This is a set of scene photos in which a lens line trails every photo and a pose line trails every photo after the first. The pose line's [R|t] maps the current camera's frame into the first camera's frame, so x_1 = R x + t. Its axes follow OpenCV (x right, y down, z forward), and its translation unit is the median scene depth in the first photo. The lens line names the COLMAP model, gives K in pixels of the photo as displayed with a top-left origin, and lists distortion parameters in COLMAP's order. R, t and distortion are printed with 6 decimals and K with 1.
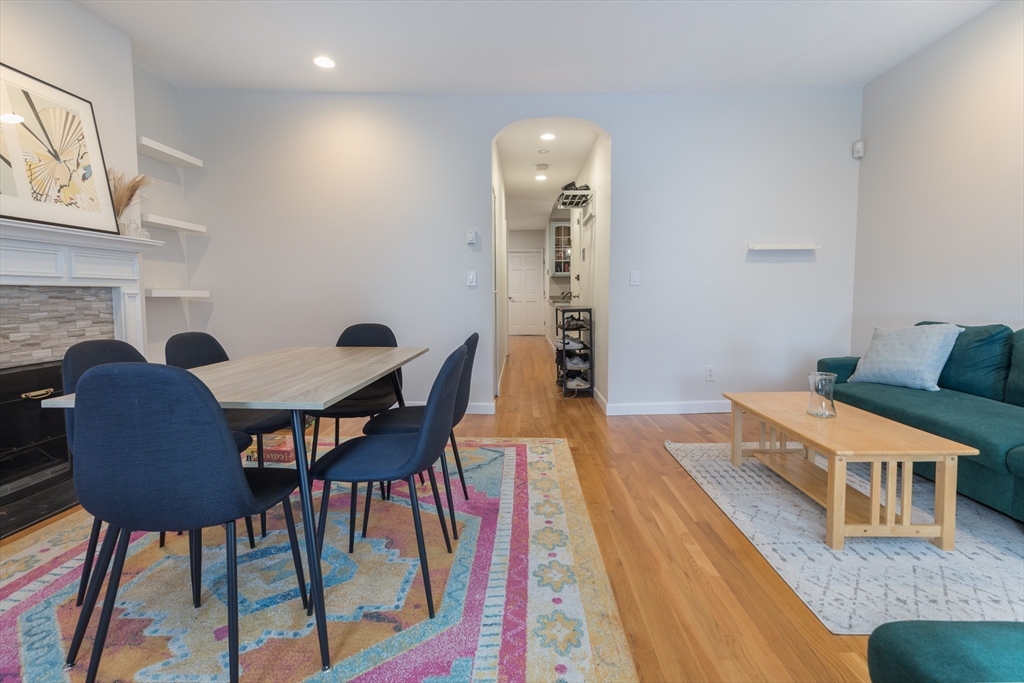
lens RADIAL K [[461.5, 0, 508.4], [0, 461.5, 315.5], [0, 0, 1]] dist [0.005259, 0.000467]
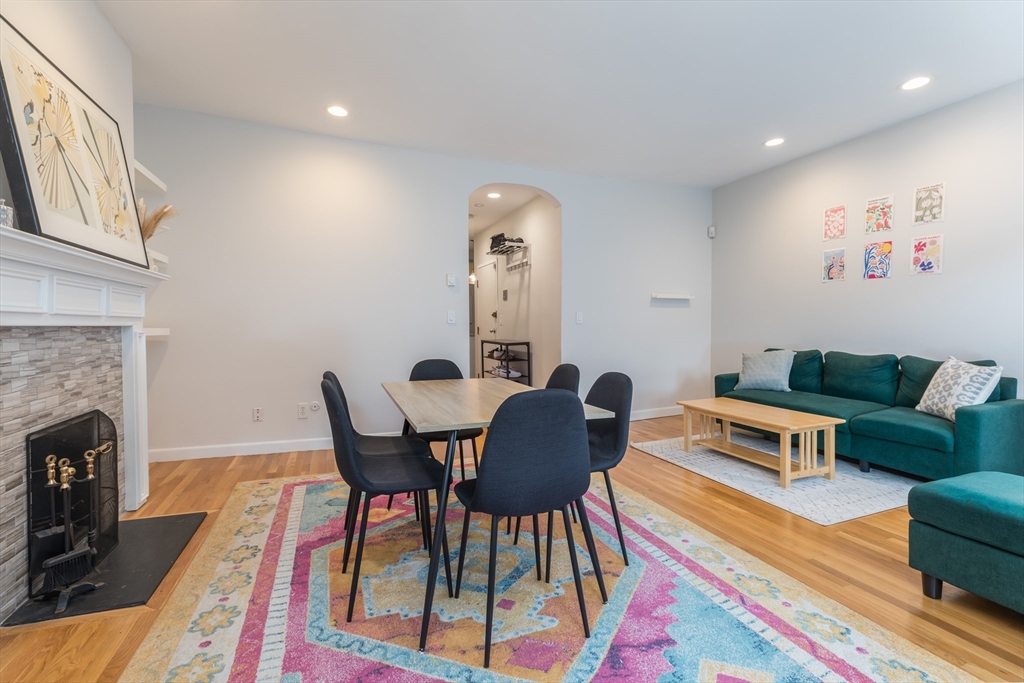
lens RADIAL K [[450.7, 0, 506.9], [0, 450.7, 328.6], [0, 0, 1]] dist [0.003445, 0.000315]
pose [[0.925535, -0.001059, 0.378662, -0.592439], [0.016783, 0.999128, -0.038226, -0.013275], [-0.378291, 0.041734, 0.924745, -0.095580]]
